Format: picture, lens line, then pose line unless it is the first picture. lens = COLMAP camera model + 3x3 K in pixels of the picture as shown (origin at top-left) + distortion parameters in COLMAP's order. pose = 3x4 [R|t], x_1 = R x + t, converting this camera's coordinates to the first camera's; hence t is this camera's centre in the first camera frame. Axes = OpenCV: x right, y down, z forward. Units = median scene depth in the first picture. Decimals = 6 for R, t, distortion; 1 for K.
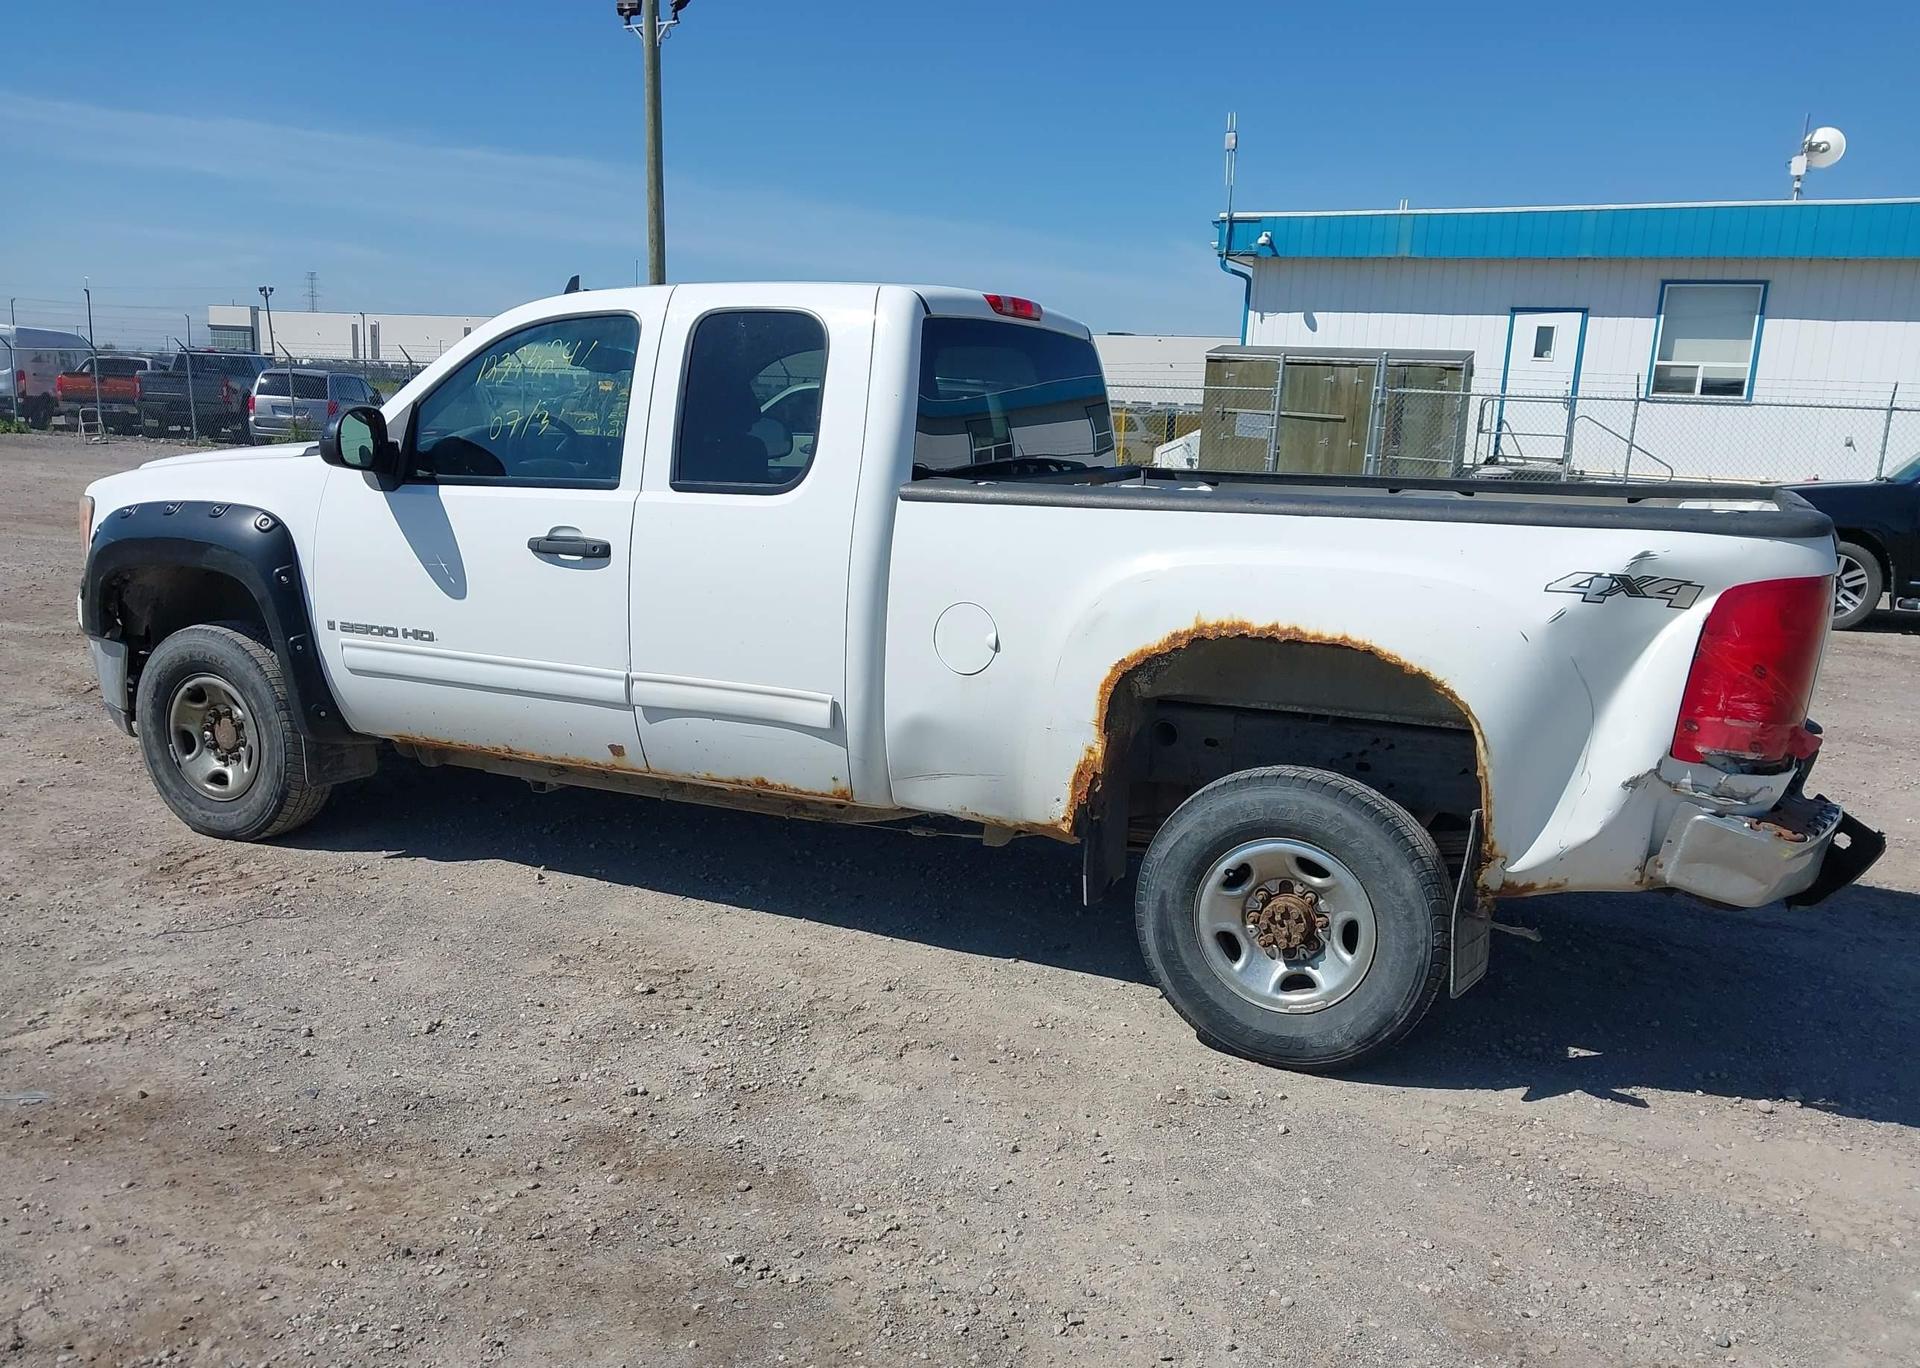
lens RADIAL K [[1538.0, 0, 949.0], [0, 1538.0, 690.6], [0, 0, 1]] dist [0.039836, -0.054032]
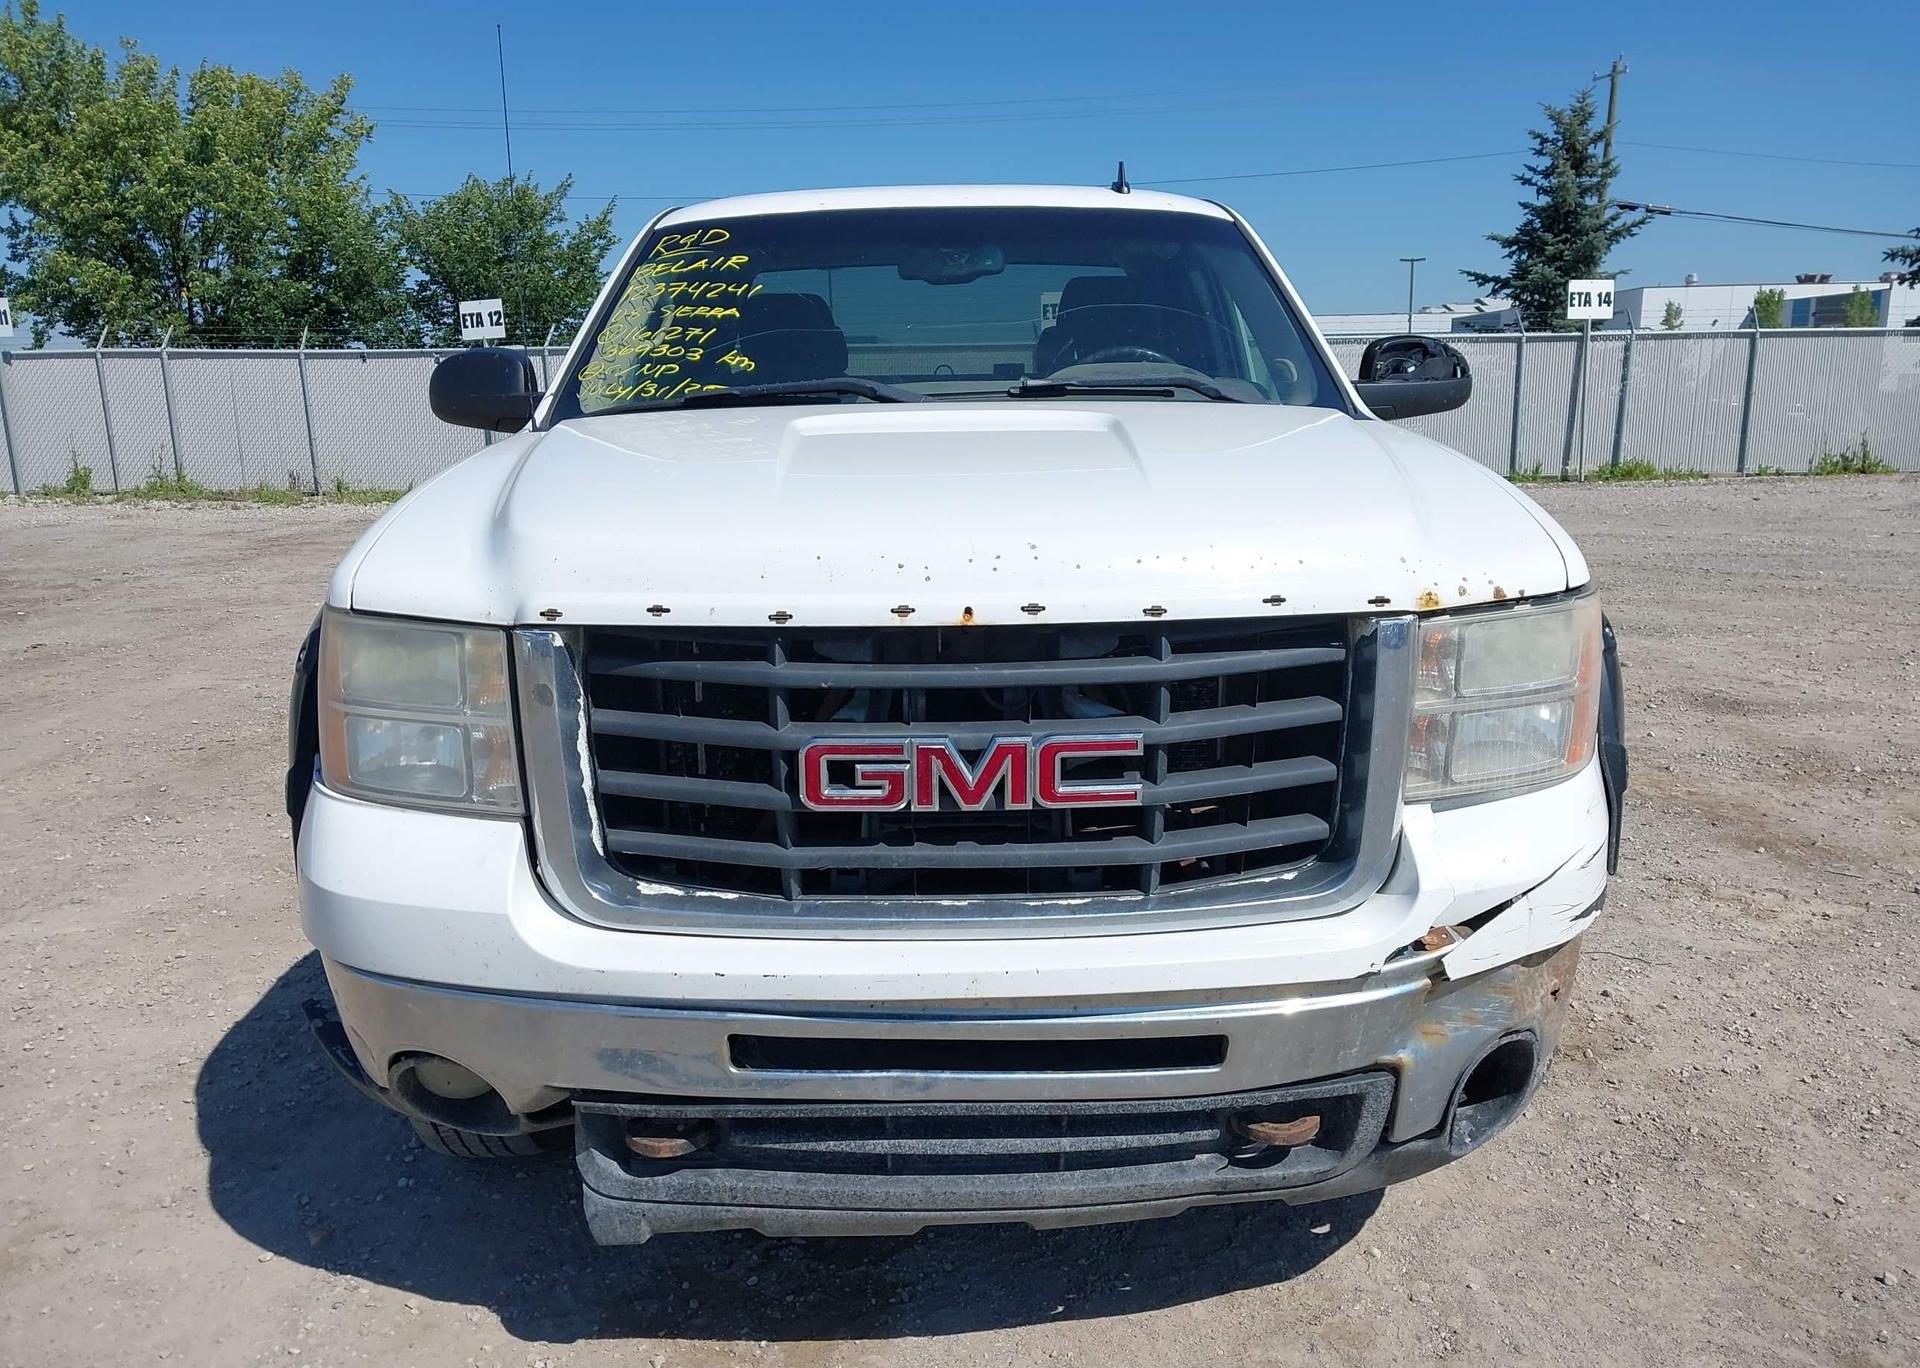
lens RADIAL K [[1538.0, 0, 966.1], [0, 1538.0, 700.4], [0, 0, 1]] dist [0.039836, -0.054032]
pose [[-0.423530, -0.222344, 0.878171, -1.079155], [0.168211, 0.933249, 0.317415, -0.317340], [-0.890128, 0.282153, -0.357858, 1.602068]]
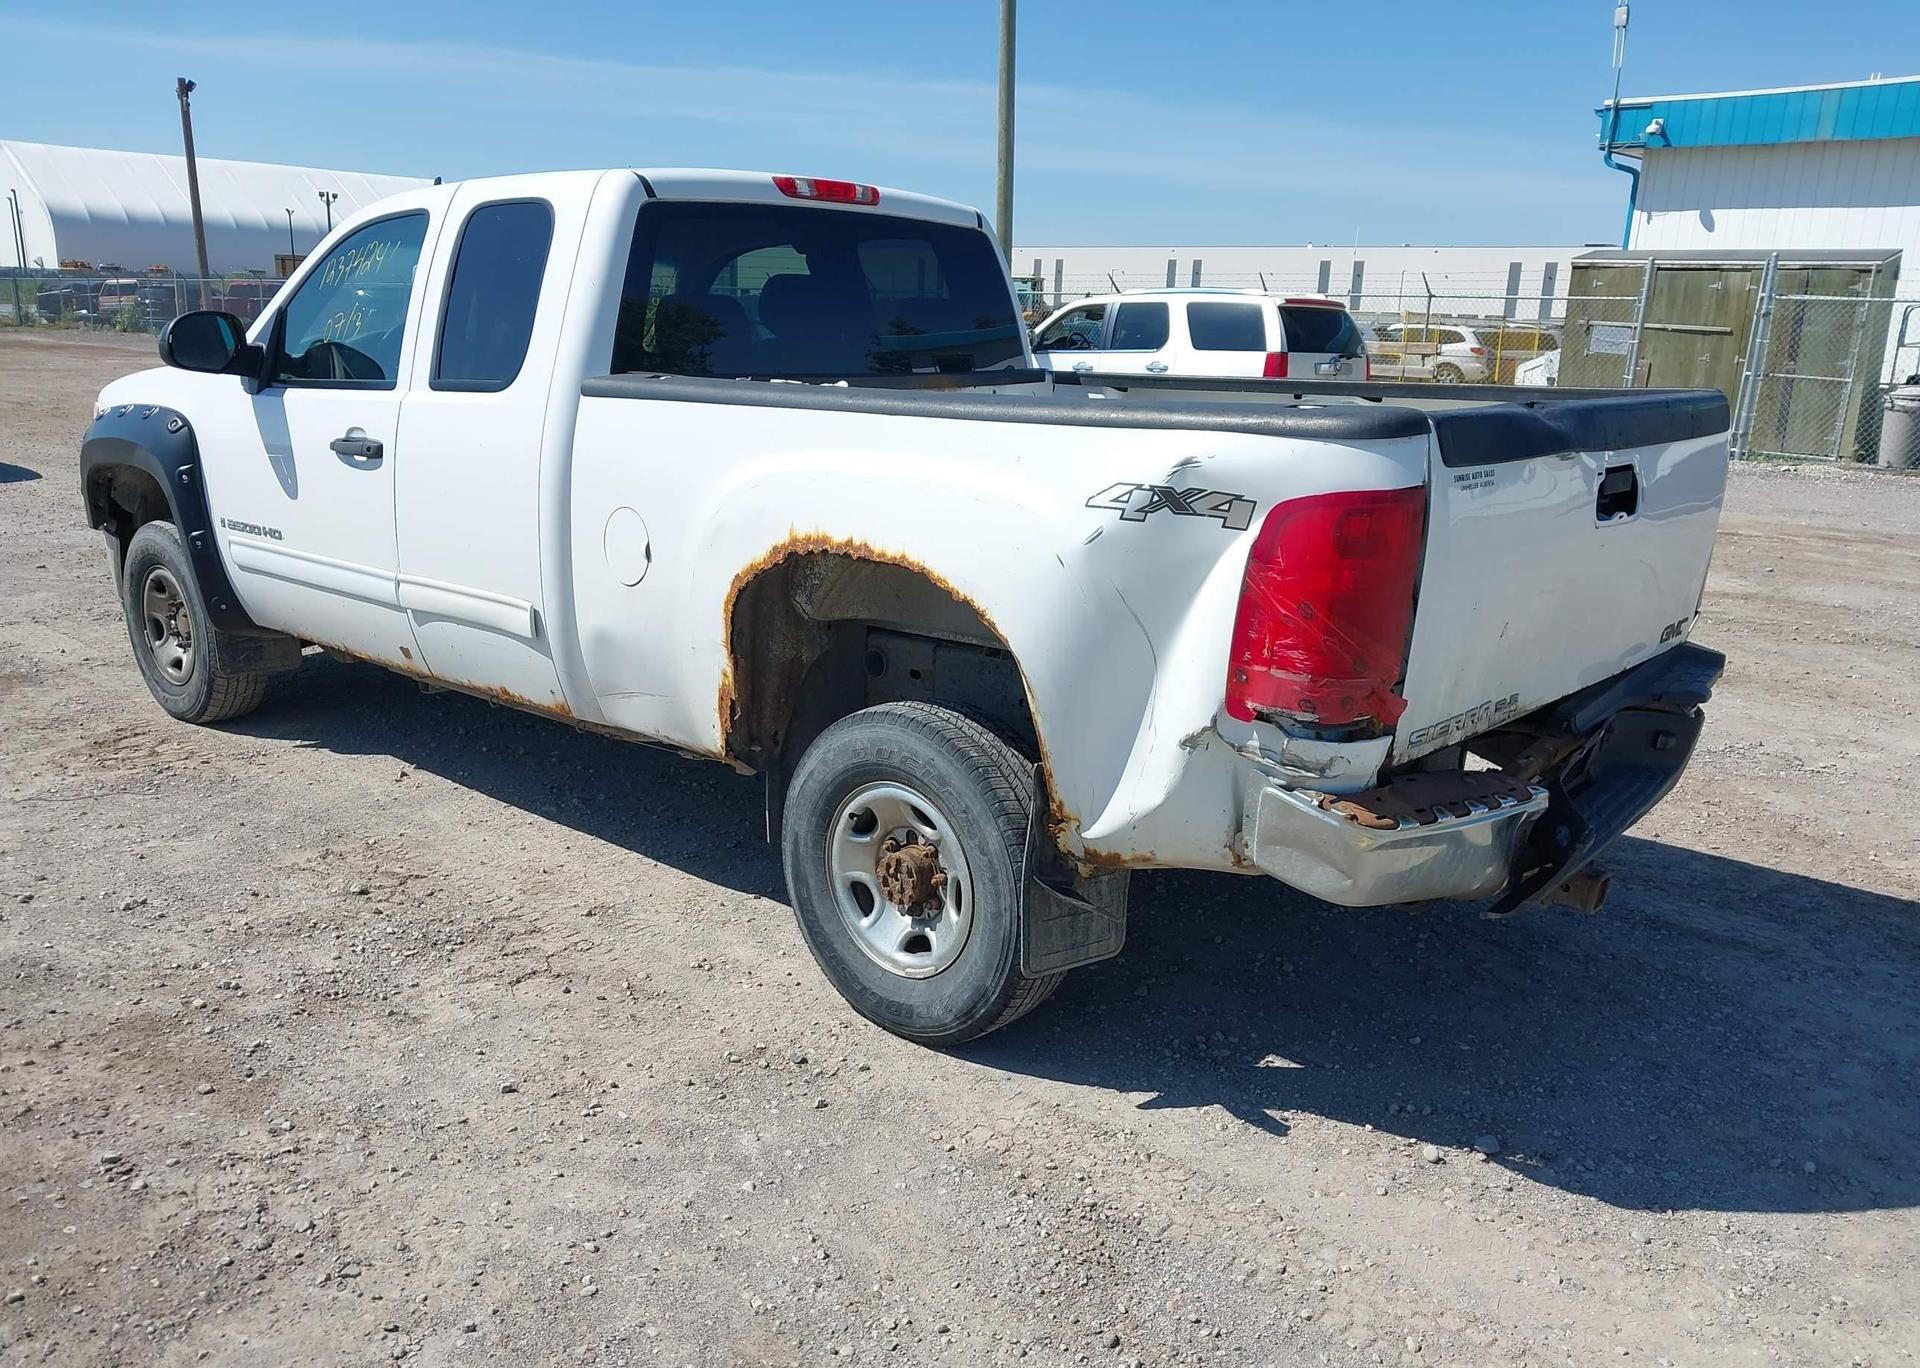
lens RADIAL K [[1538.0, 0, 948.7], [0, 1538.0, 696.0], [0, 0, 1]] dist [0.039836, -0.054032]
pose [[0.959211, 0.055419, -0.277204, 0.413247], [-0.041692, 0.997606, 0.055175, -0.003373], [0.279598, -0.041368, 0.959226, 0.136945]]
